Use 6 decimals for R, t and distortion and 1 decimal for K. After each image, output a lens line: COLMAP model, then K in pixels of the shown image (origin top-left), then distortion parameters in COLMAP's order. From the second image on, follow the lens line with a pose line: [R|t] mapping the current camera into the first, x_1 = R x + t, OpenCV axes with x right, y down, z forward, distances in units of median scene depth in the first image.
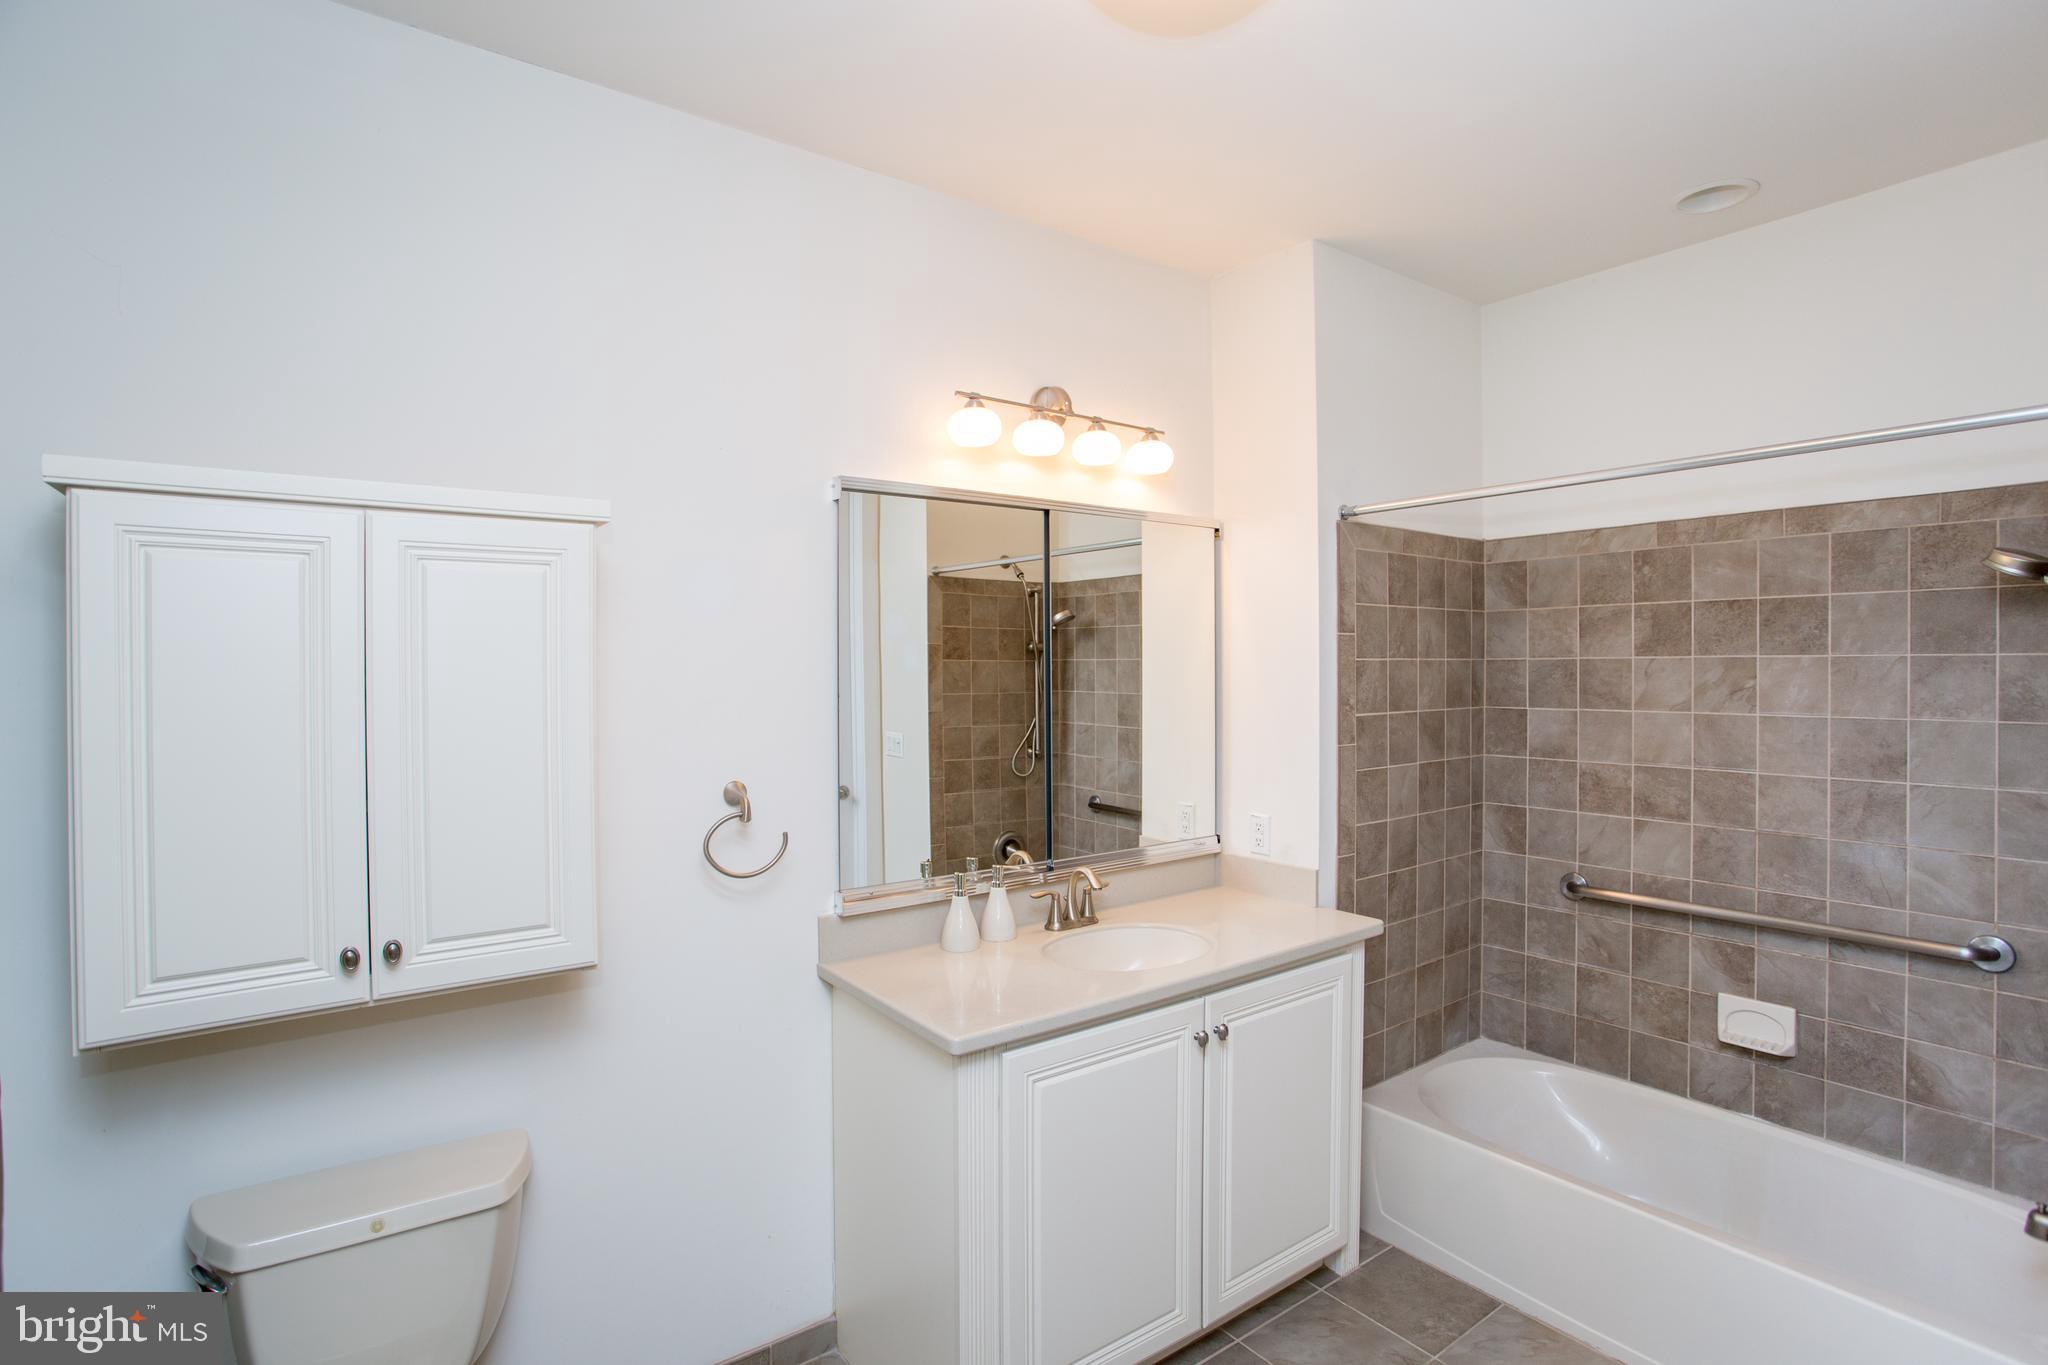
lens RADIAL K [[989.4, 0, 1005.5], [0, 989.4, 668.7], [0, 0, 1]] dist [-0.074904, 0.028031]
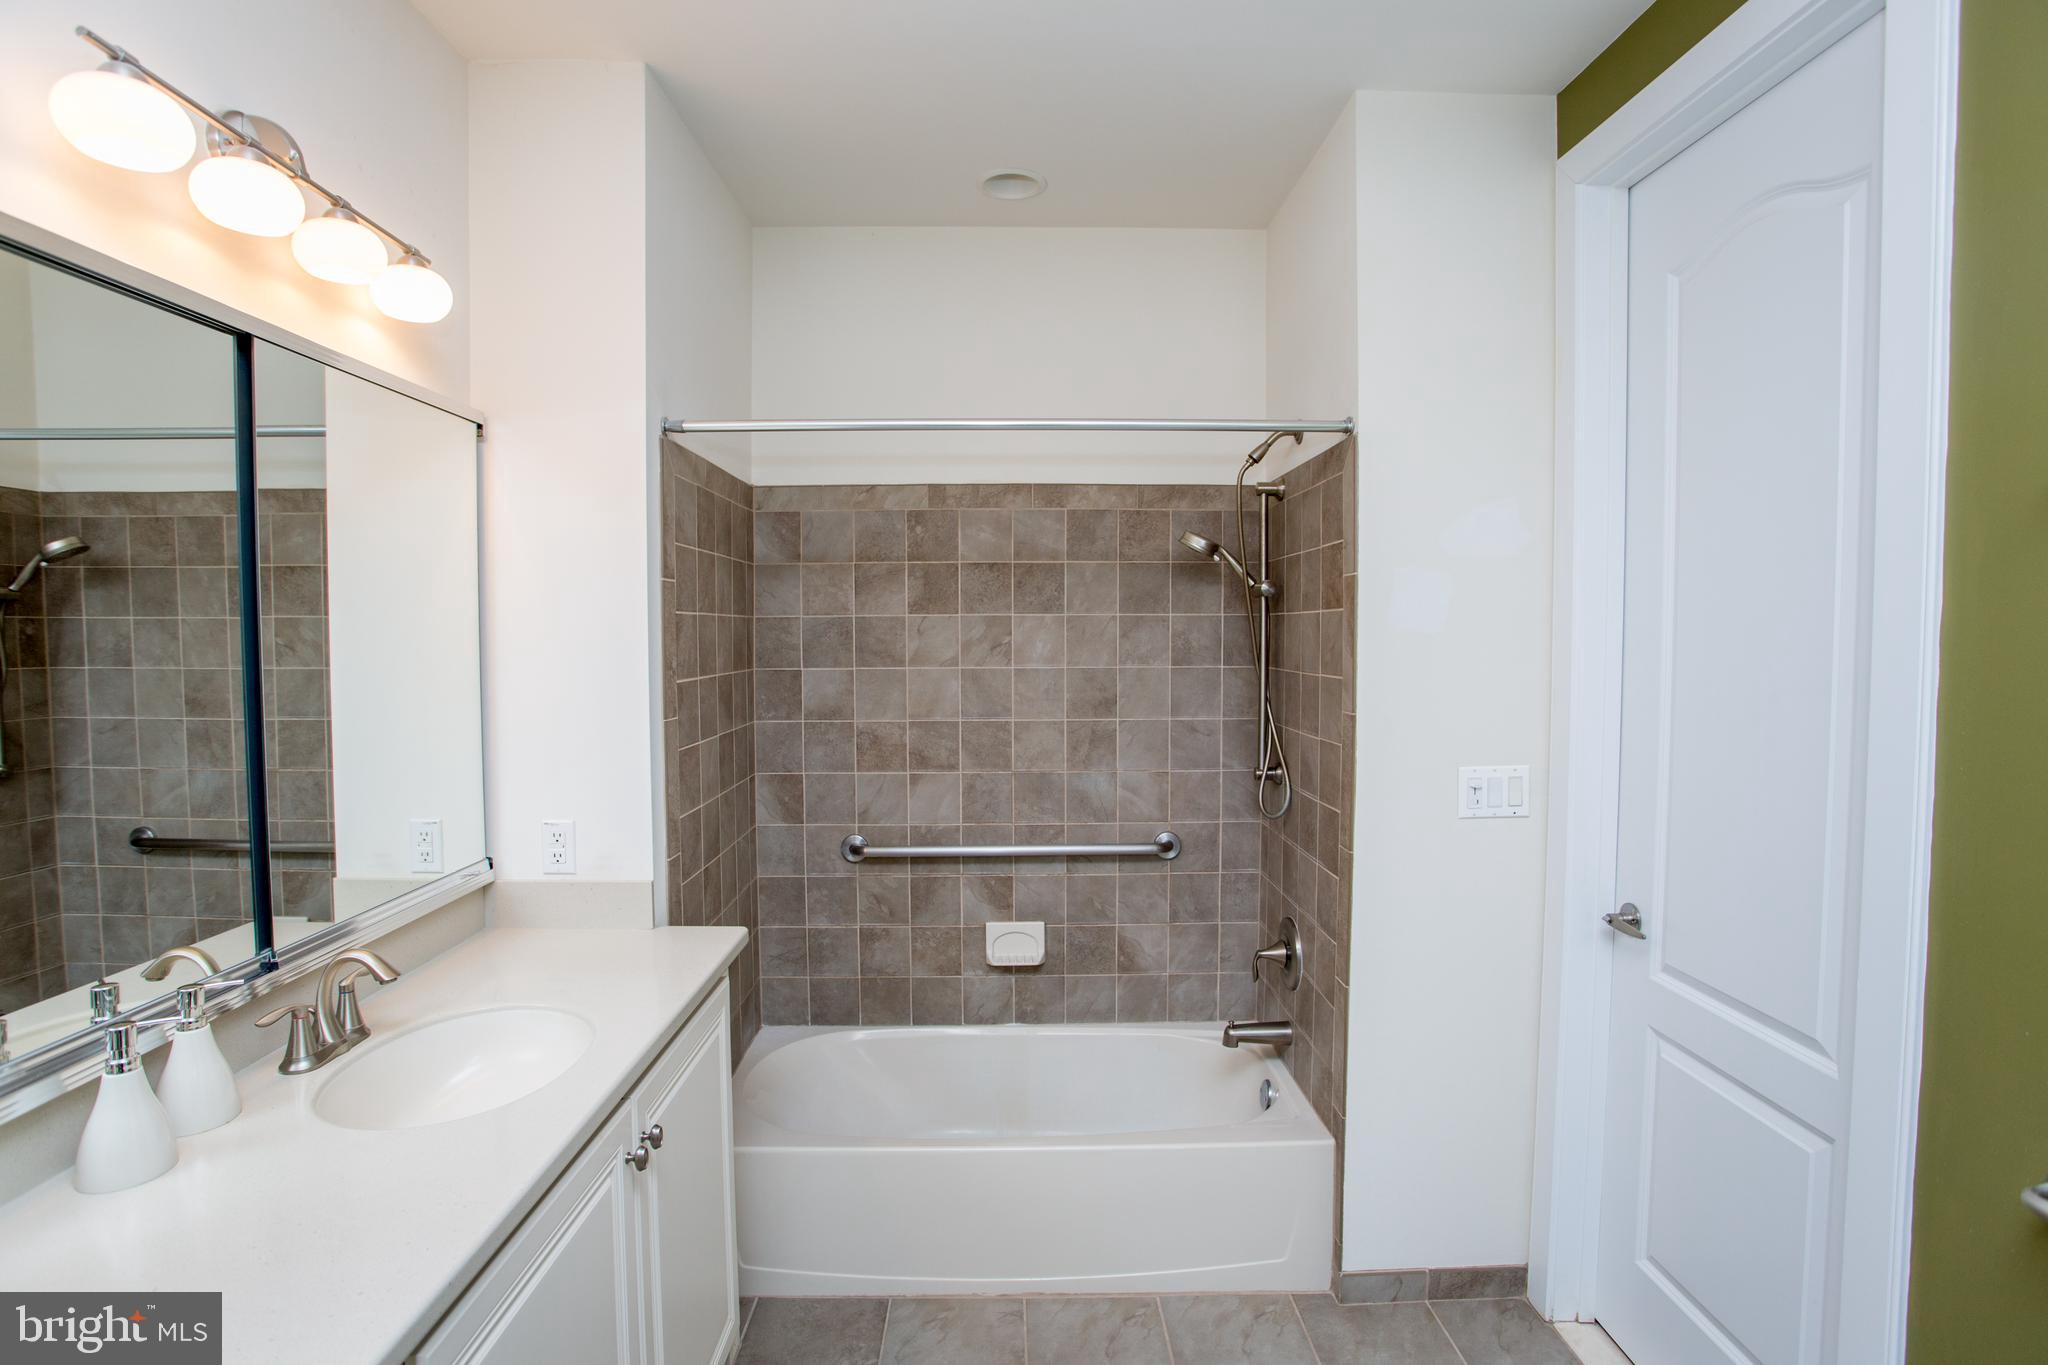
lens RADIAL K [[989.4, 0, 988.4], [0, 989.4, 678.0], [0, 0, 1]] dist [-0.074904, 0.028031]
pose [[0.579710, -0.034339, 0.814099, -0.155065], [0.003380, 0.999204, 0.039739, 0.013624], [-0.814816, -0.020286, 0.579365, 0.333631]]
